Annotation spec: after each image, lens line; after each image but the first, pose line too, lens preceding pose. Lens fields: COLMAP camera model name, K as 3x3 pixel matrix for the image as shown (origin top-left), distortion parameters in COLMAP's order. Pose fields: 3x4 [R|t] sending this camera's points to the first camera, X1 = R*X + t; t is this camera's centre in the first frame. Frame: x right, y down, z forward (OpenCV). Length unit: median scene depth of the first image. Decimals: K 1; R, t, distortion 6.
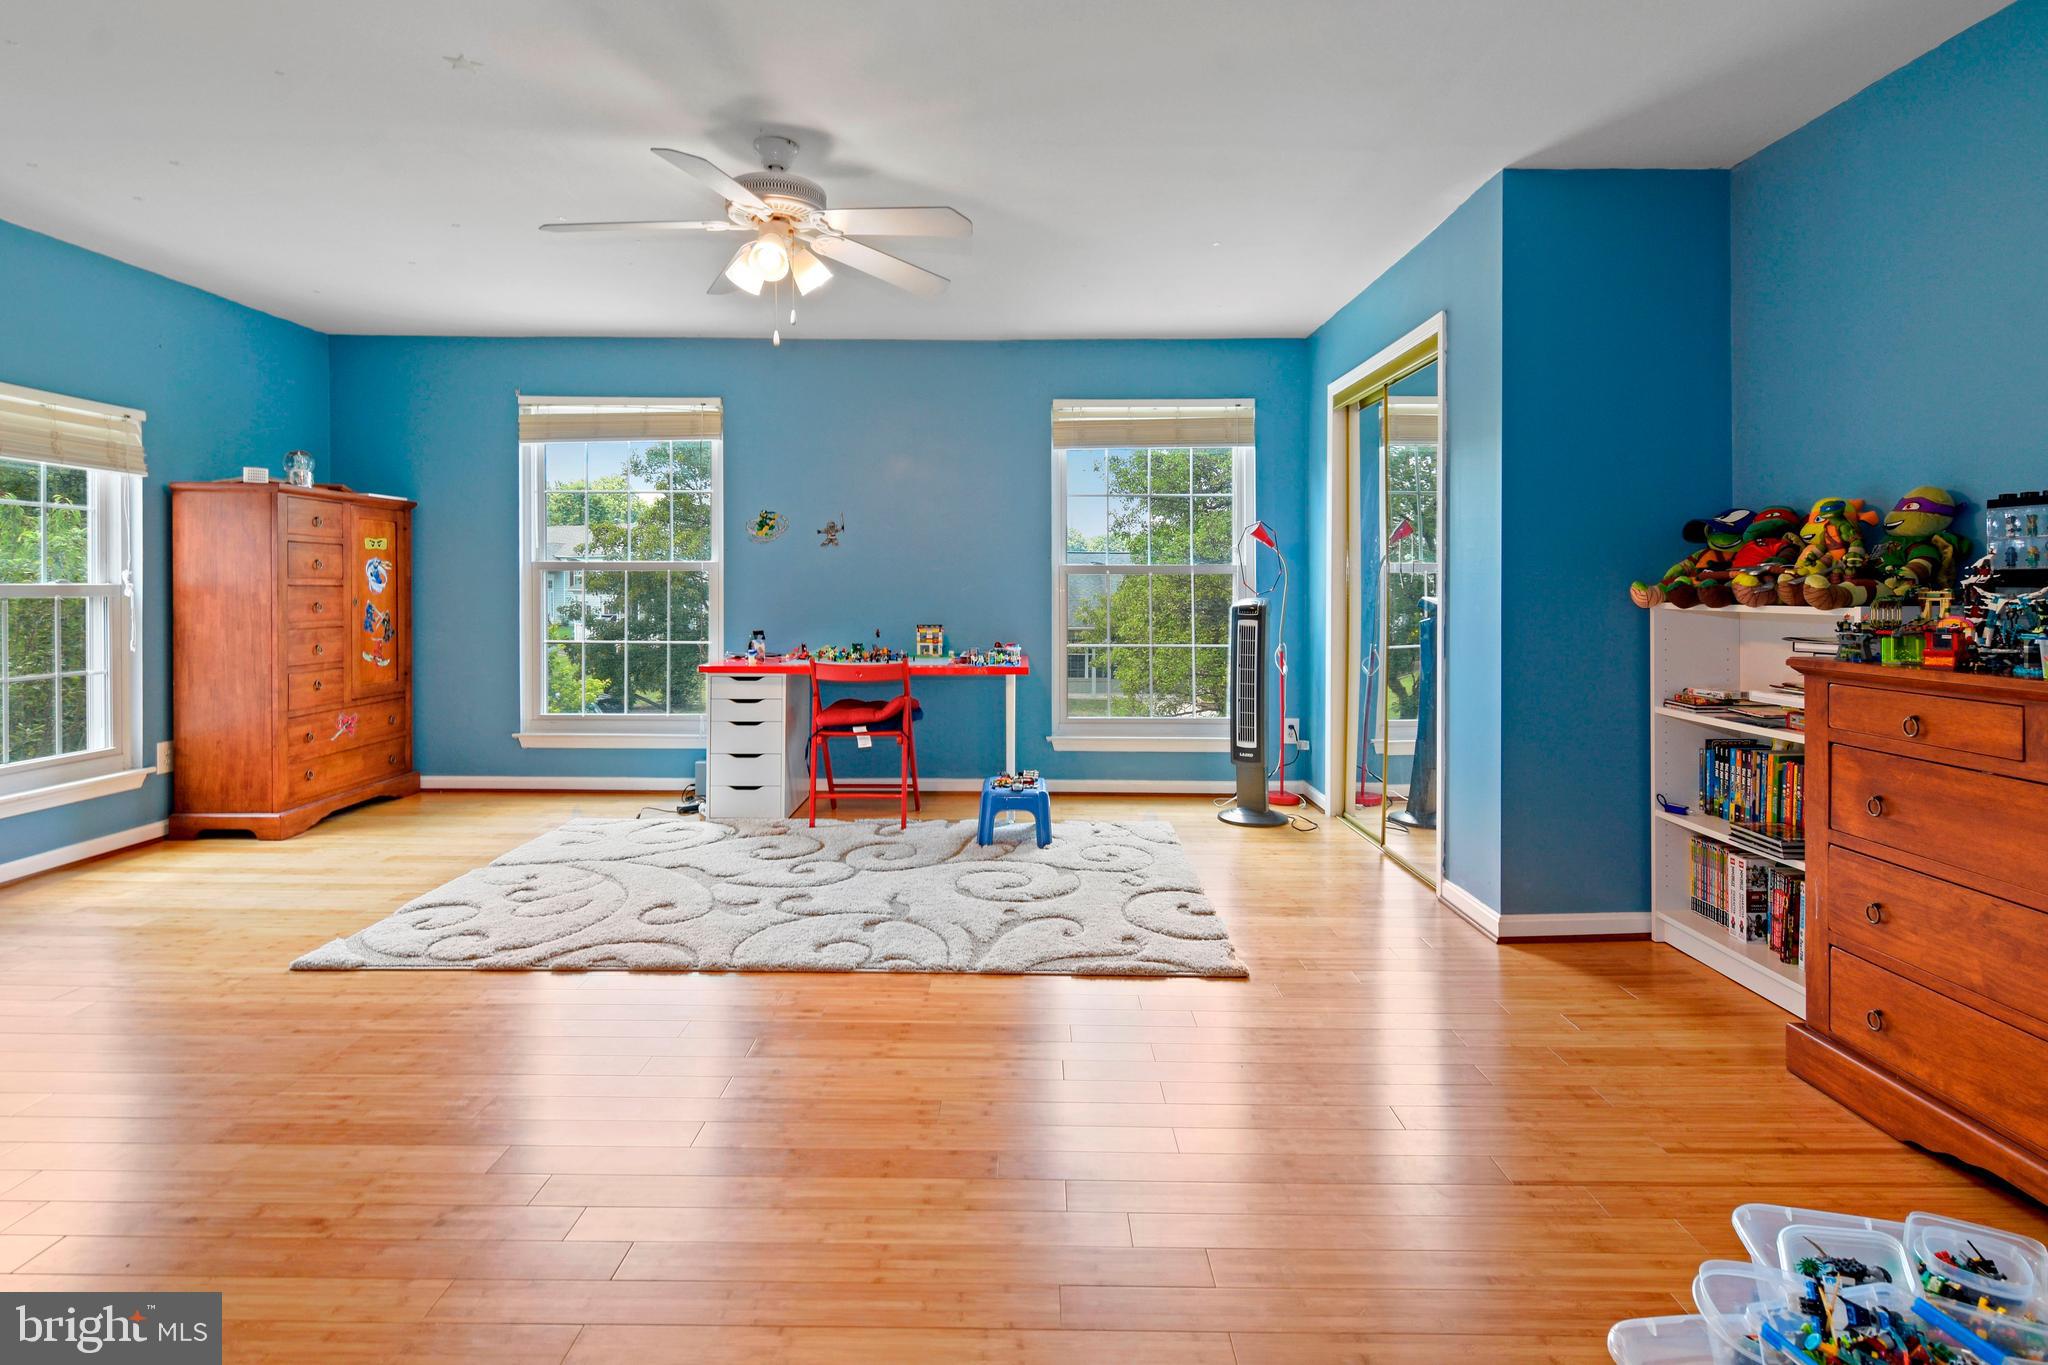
lens RADIAL K [[1005.6, 0, 1023.6], [0, 1005.6, 591.4], [0, 0, 1]] dist [-0.000544, 0.000515]
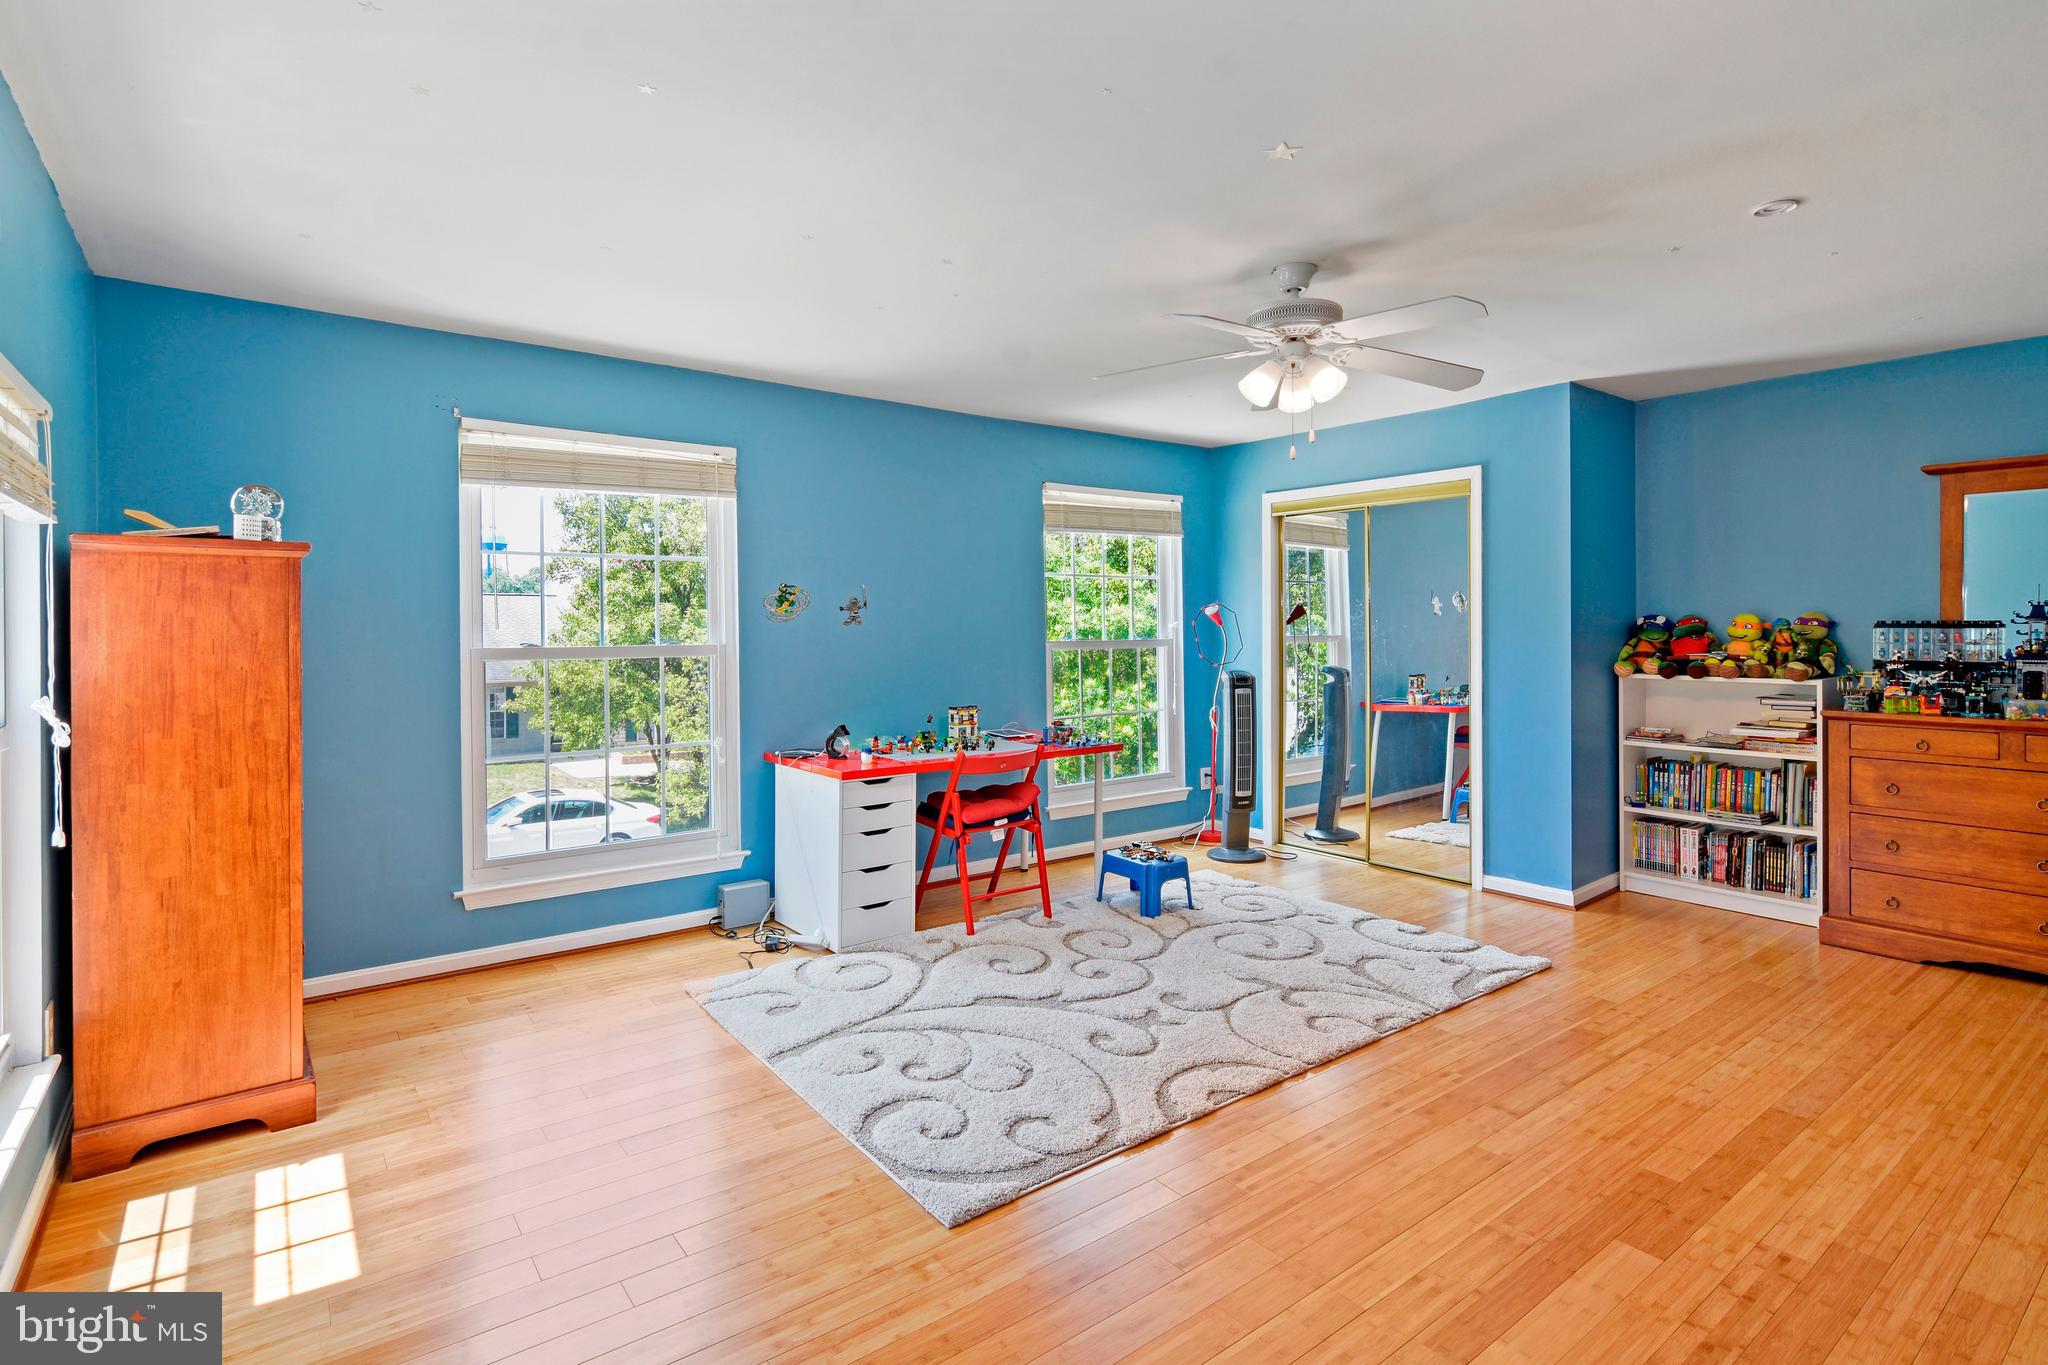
lens RADIAL K [[998.0, 0, 1022.5], [0, 998.0, 625.9], [0, 0, 1]] dist [0.001036, -0.001464]
pose [[0.792933, -0.006811, 0.609270, -1.036701], [0.009795, 0.999951, -0.001569, -0.069051], [-0.609230, 0.007212, 0.792961, 0.333025]]
